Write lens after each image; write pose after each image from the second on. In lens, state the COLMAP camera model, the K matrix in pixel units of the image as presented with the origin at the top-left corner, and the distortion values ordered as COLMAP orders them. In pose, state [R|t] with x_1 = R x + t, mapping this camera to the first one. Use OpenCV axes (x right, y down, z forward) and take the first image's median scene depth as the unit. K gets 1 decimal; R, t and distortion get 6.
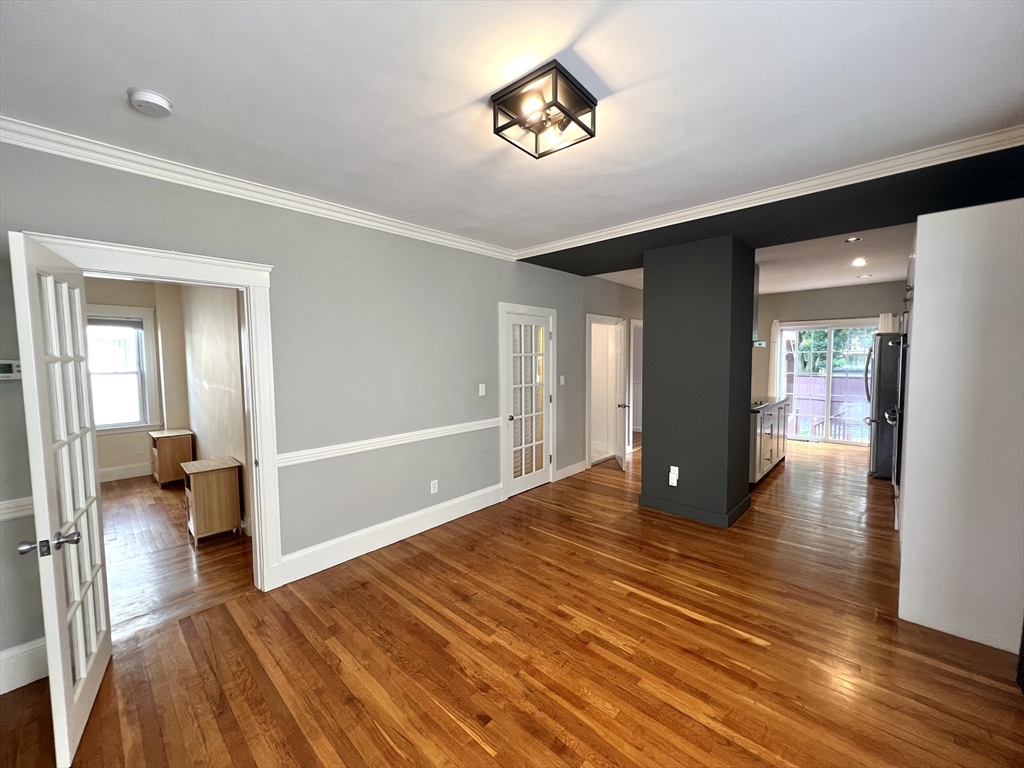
lens RADIAL K [[410.1, 0, 511.1], [0, 410.1, 385.1], [0, 0, 1]] dist [-0.002212, 0.000099]
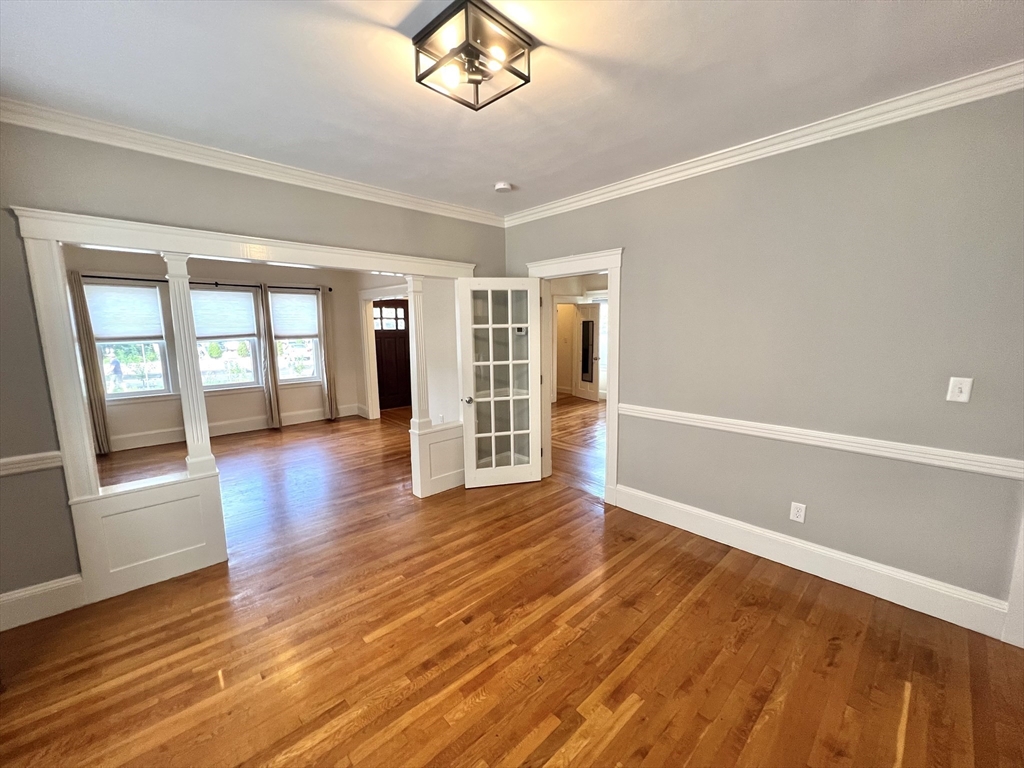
lens RADIAL K [[410.1, 0, 508.1], [0, 410.1, 385.1], [0, 0, 1]] dist [-0.002212, 0.000099]
pose [[-0.069556, 0.151833, -0.985956, 0.719060], [-0.054909, 0.986268, 0.155755, -0.063906], [0.996066, 0.064971, -0.060264, 0.788607]]
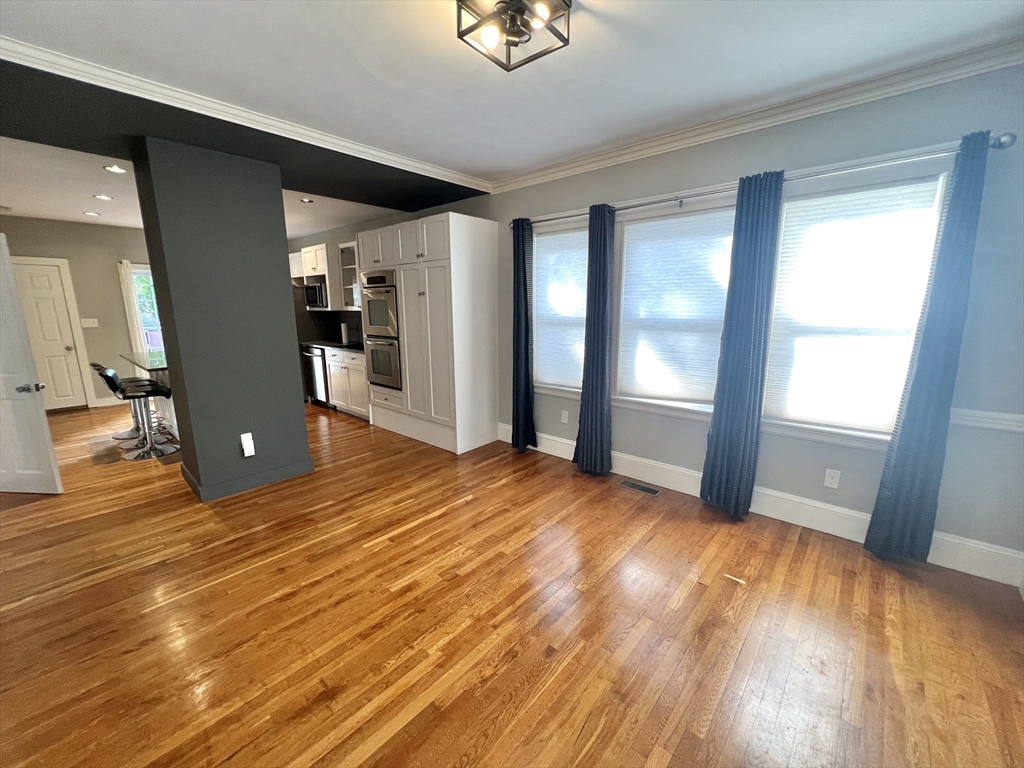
lens RADIAL K [[410.1, 0, 509.4], [0, 410.1, 382.7], [0, 0, 1]] dist [-0.002212, 0.000099]
pose [[-0.024024, -0.178158, 0.983709, -0.644742], [0.074804, 0.980914, 0.179478, -0.018218], [-0.996909, 0.077897, -0.010239, 0.724943]]
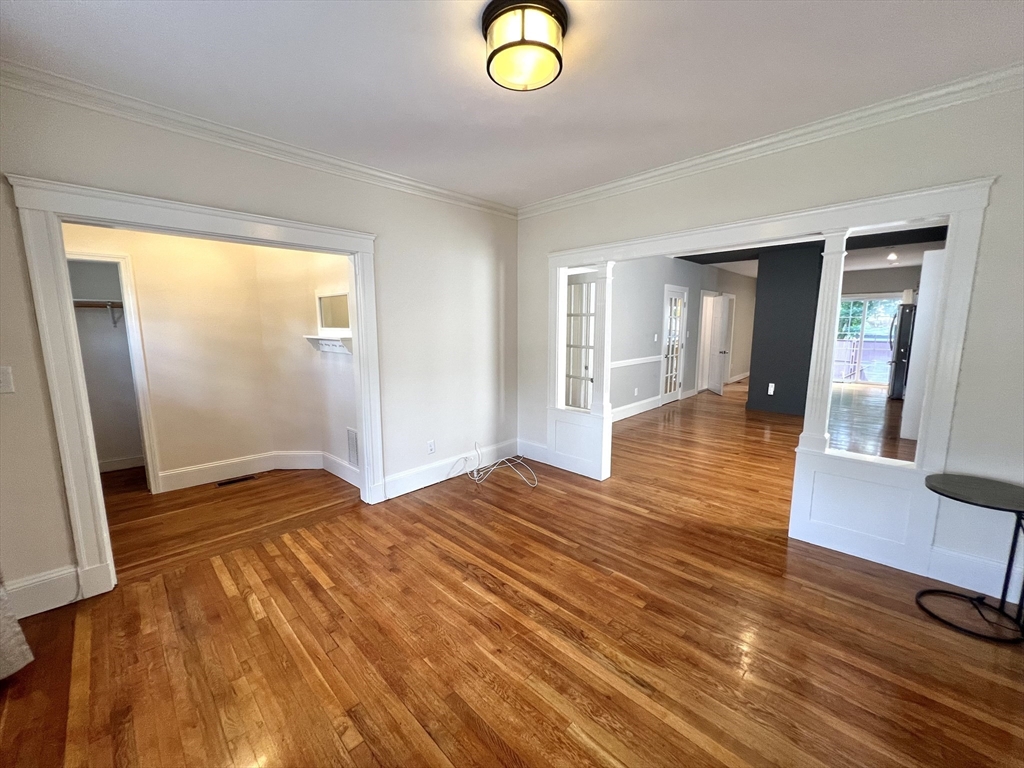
lens RADIAL K [[410.1, 0, 508.0], [0, 410.1, 384.5], [0, 0, 1]] dist [-0.002212, 0.000099]
pose [[0.999550, 0.007896, -0.028941, -1.002229], [-0.005613, 0.996928, 0.078124, 0.118605], [0.029469, -0.077926, 0.996523, -1.123712]]
